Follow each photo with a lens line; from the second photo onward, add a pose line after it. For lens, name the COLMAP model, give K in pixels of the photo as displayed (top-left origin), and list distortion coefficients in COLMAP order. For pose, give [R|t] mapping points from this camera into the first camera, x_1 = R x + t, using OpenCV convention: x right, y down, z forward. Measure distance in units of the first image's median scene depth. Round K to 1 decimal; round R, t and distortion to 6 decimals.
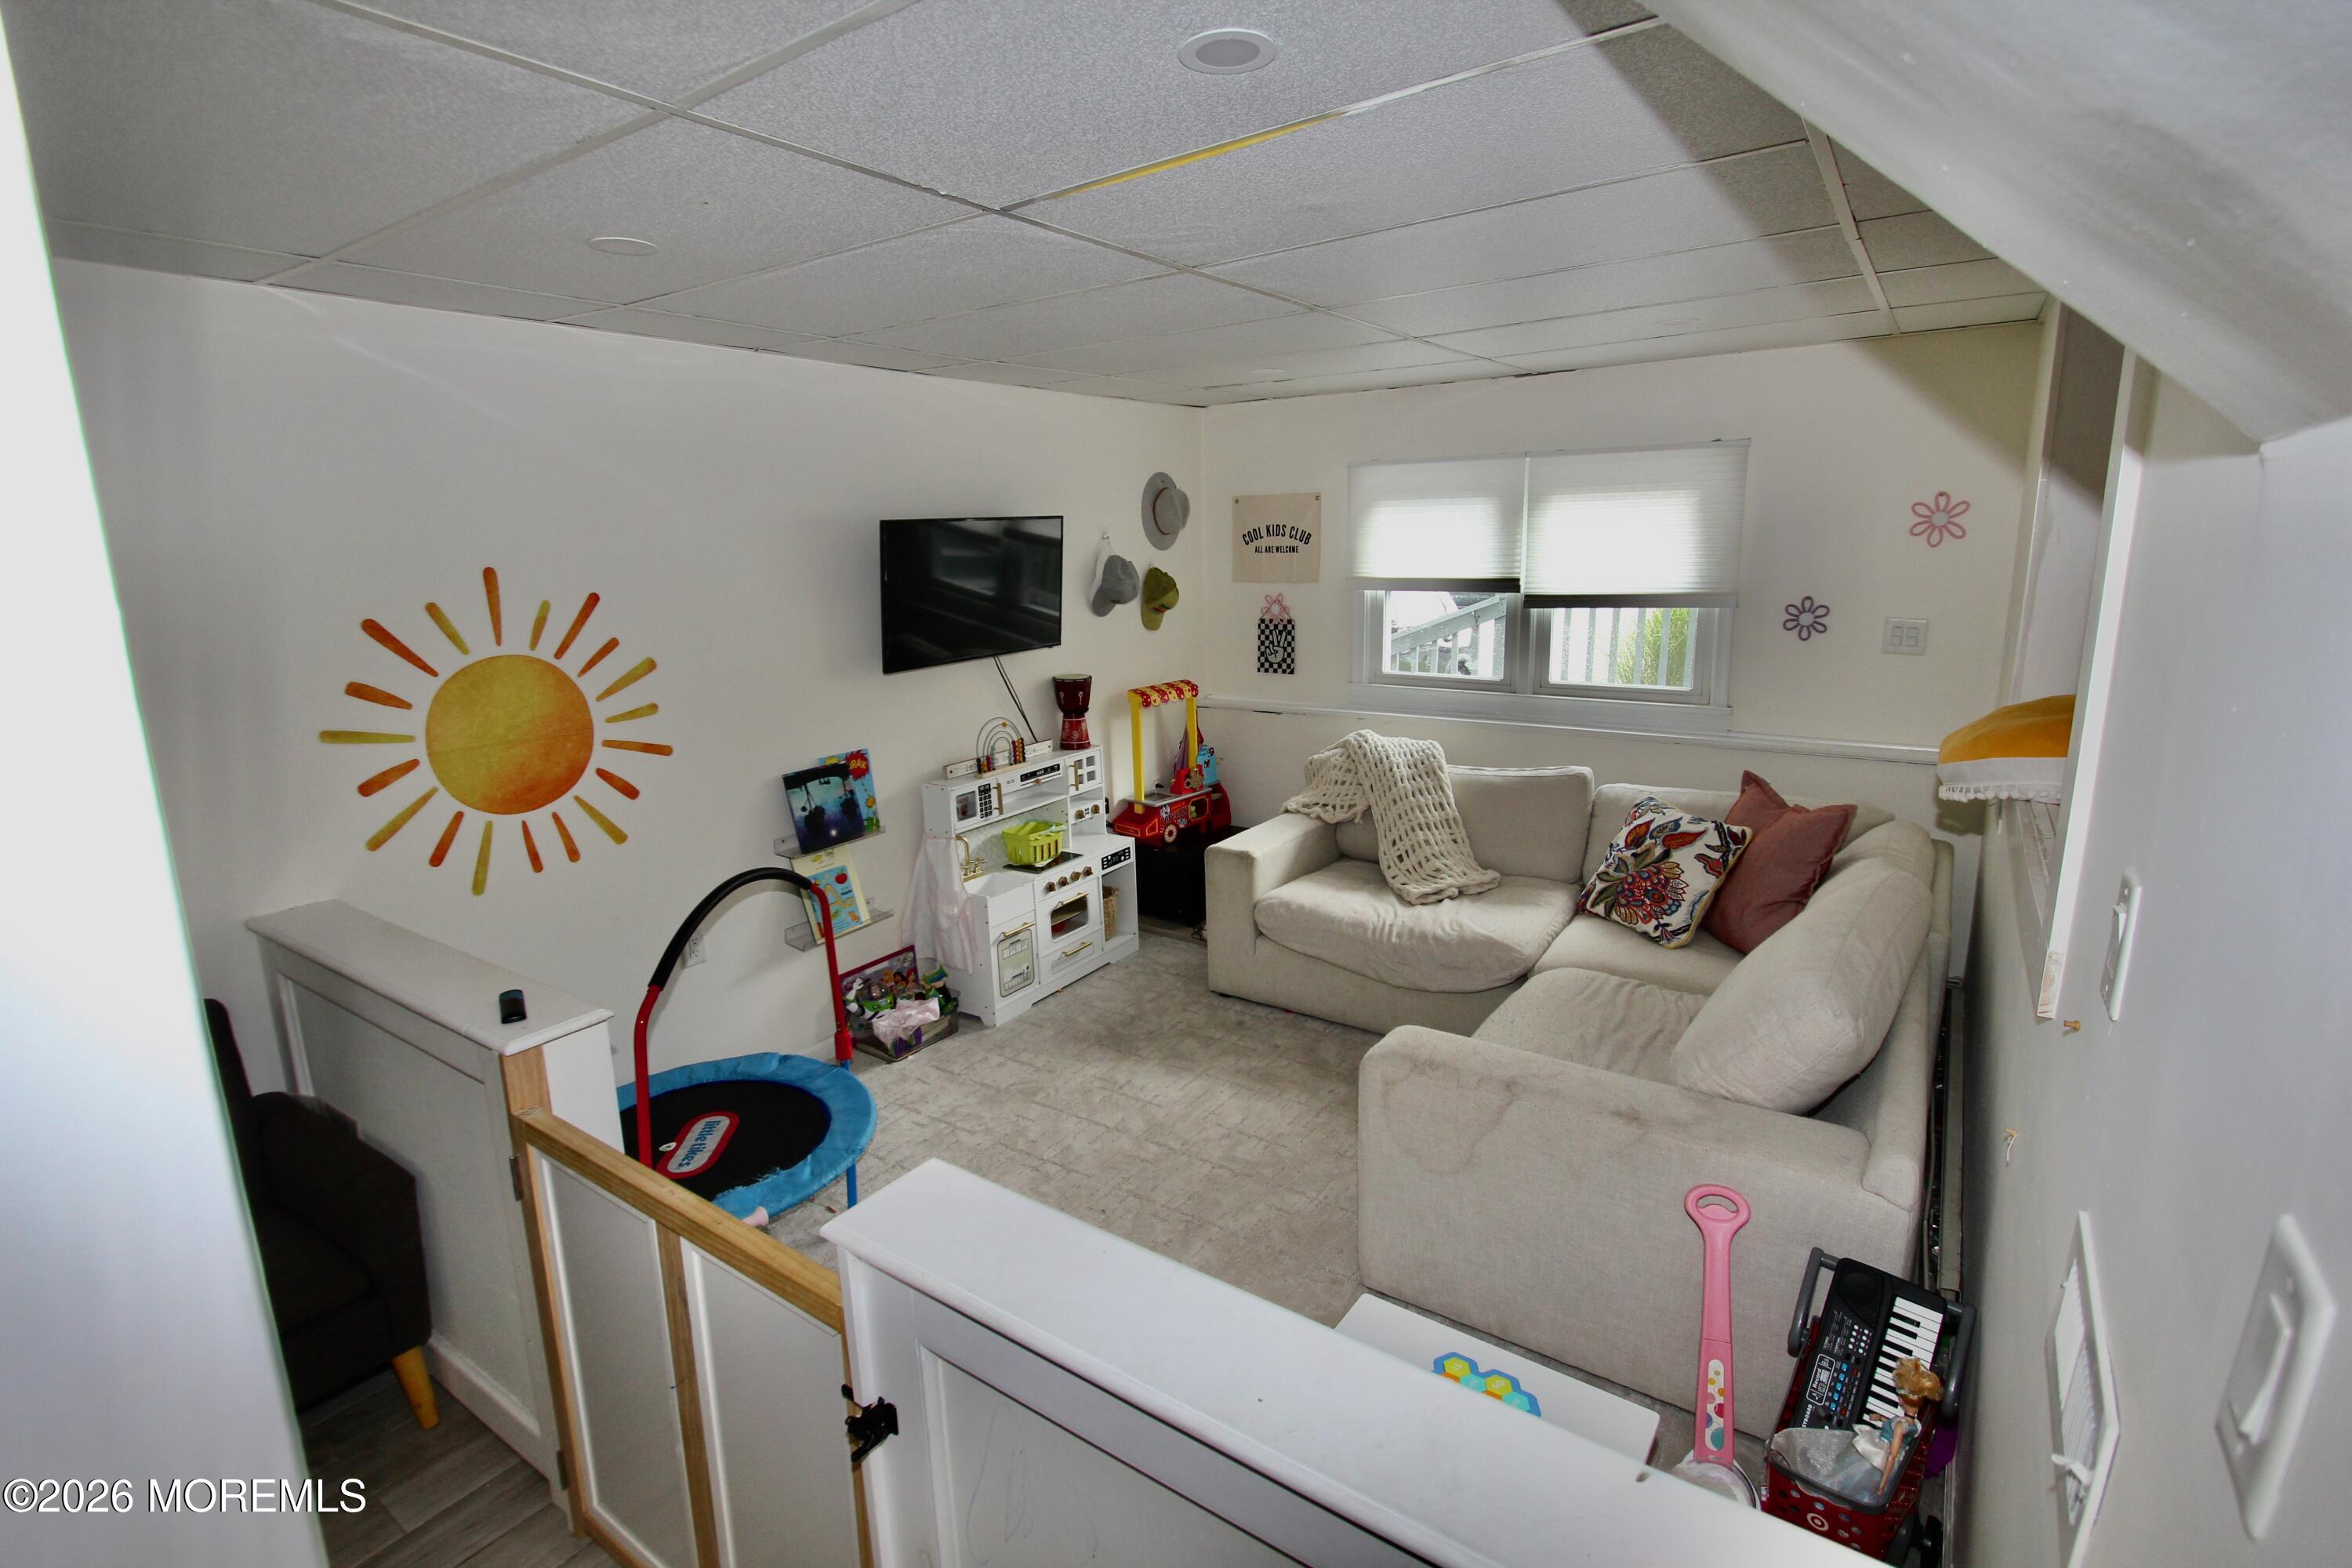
lens RADIAL K [[1086.6, 0, 1184.1], [0, 1086.6, 765.2], [0, 0, 1]] dist [-0.012692, -0.000472]
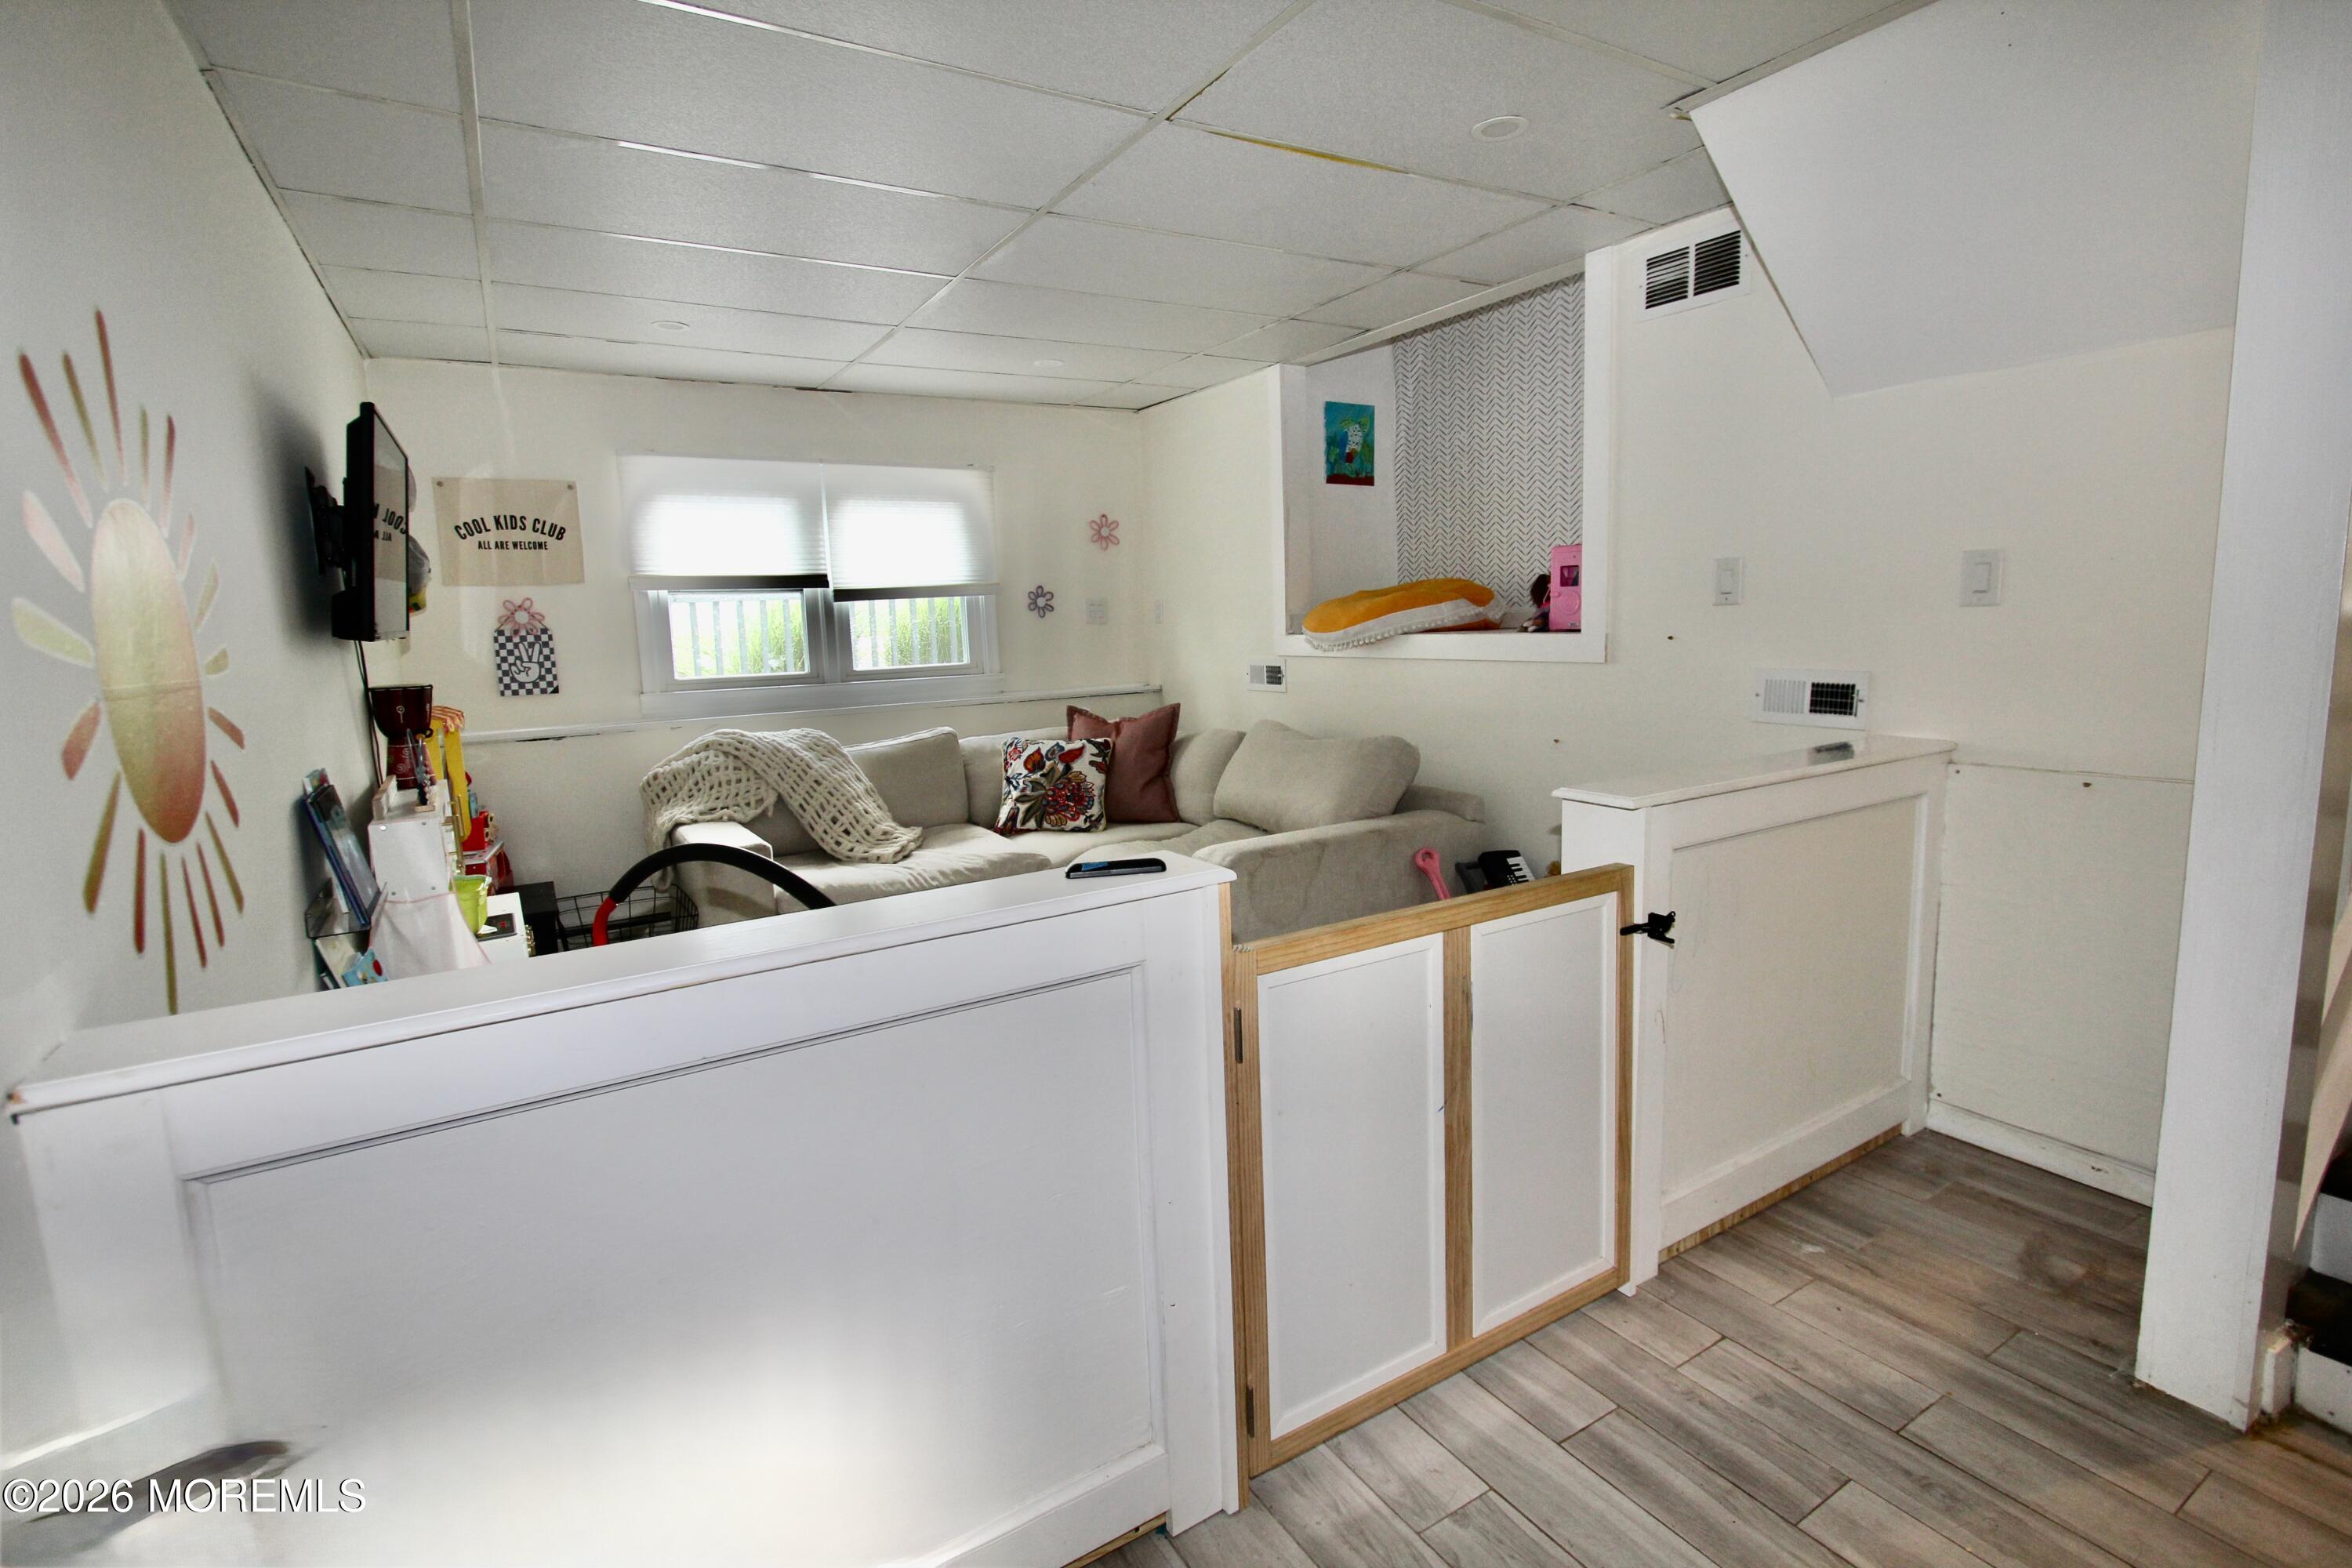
lens RADIAL K [[1086.6, 0, 1184.1], [0, 1086.6, 765.2], [0, 0, 1]] dist [-0.012692, -0.000472]
pose [[0.417152, -0.114667, 0.901574, -0.522730], [0.211282, 0.977066, 0.026509, 0.058294], [-0.883937, 0.179428, 0.431812, 0.248271]]
